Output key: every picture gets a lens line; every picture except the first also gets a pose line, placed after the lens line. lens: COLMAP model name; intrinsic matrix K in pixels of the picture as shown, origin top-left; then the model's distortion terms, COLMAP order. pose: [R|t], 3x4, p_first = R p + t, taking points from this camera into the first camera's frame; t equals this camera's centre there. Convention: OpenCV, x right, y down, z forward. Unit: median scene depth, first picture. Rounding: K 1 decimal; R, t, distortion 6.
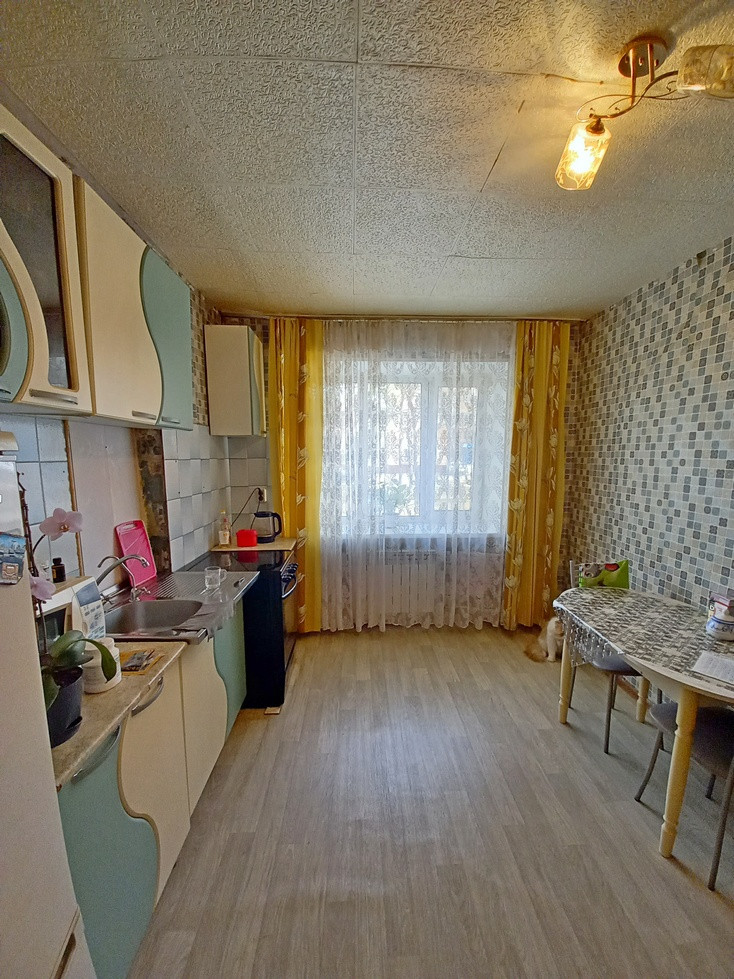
lens RADIAL K [[385.5, 0, 377.8], [0, 385.5, 506.2], [0, 0, 1]] dist [0.013968, -0.013310]
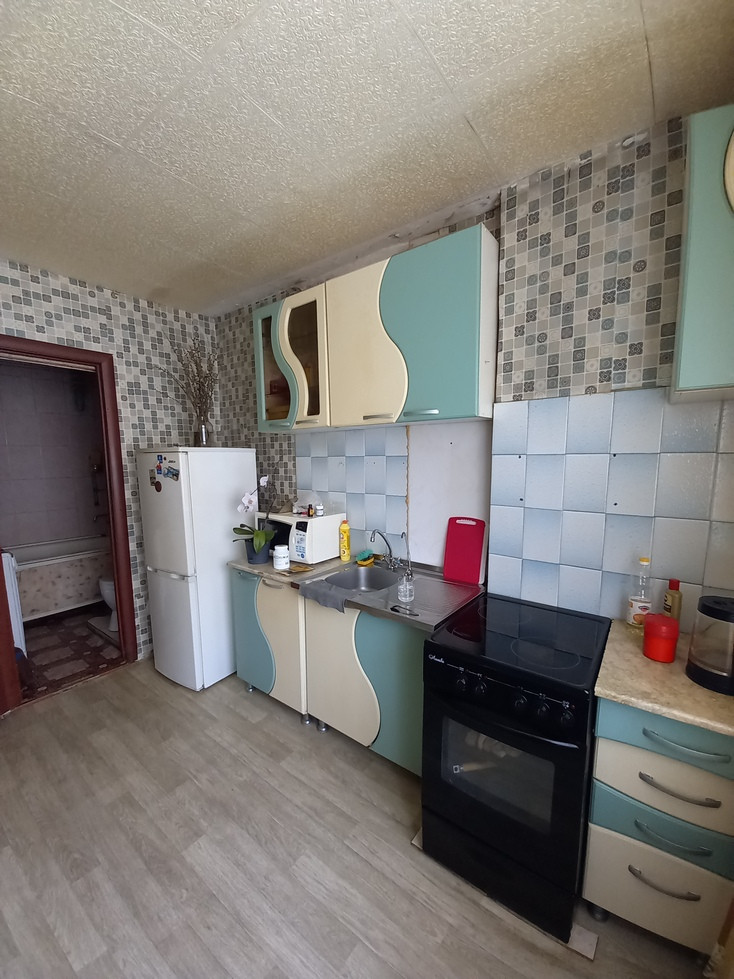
lens RADIAL K [[387.7, 0, 374.9], [0, 387.7, 507.1], [0, 0, 1]] dist [0.002779, -0.006691]
pose [[-0.641577, 0.095661, -0.761070, 0.173744], [-0.096852, 0.974150, 0.204089, -0.109364], [0.760919, 0.204650, -0.615727, 0.943733]]
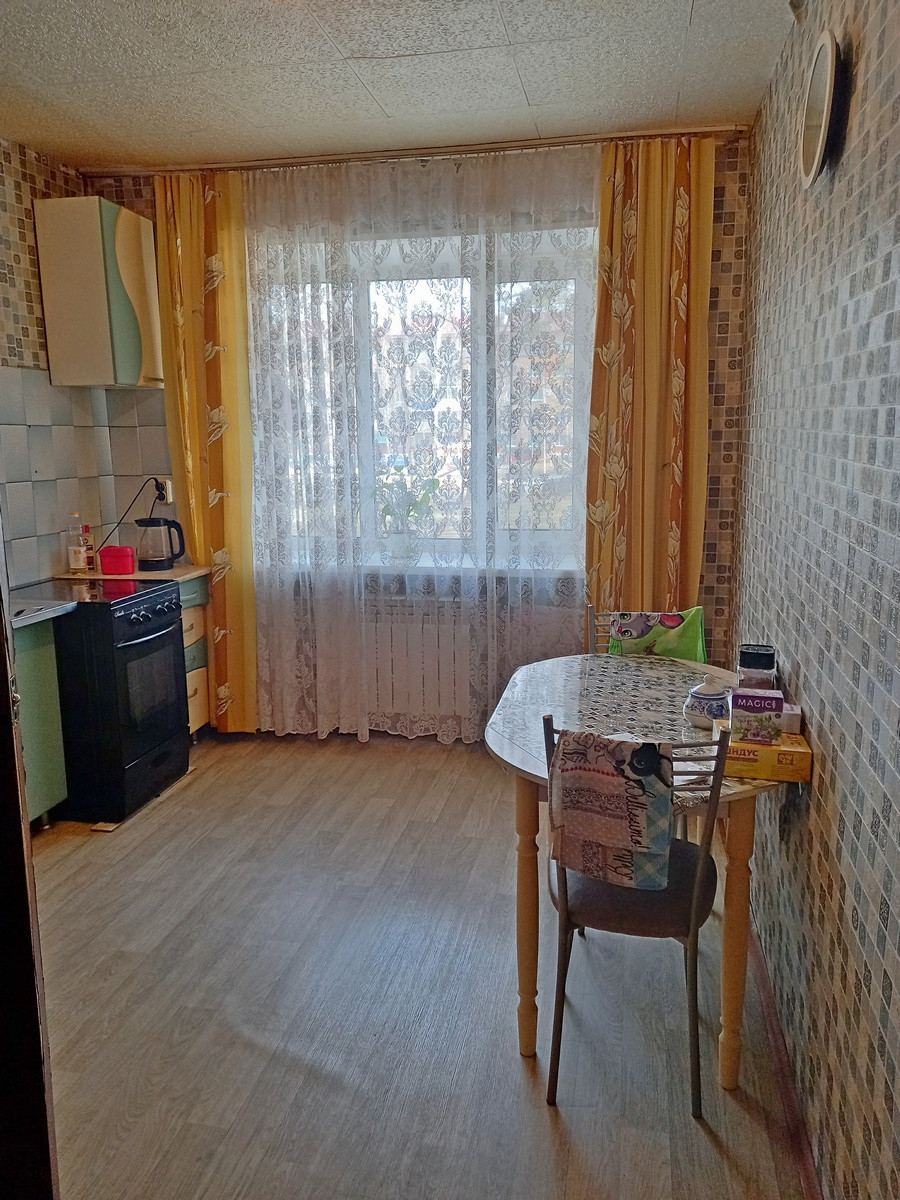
lens RADIAL K [[878.0, 0, 460.5], [0, 878.0, 588.5], [0, 0, 1]] dist [0.103113, -0.103405]
pose [[0.970794, 0.031854, -0.237789, 0.476988], [-0.021786, 0.998756, 0.044851, 0.050748], [0.238922, -0.038360, 0.970281, -0.193898]]
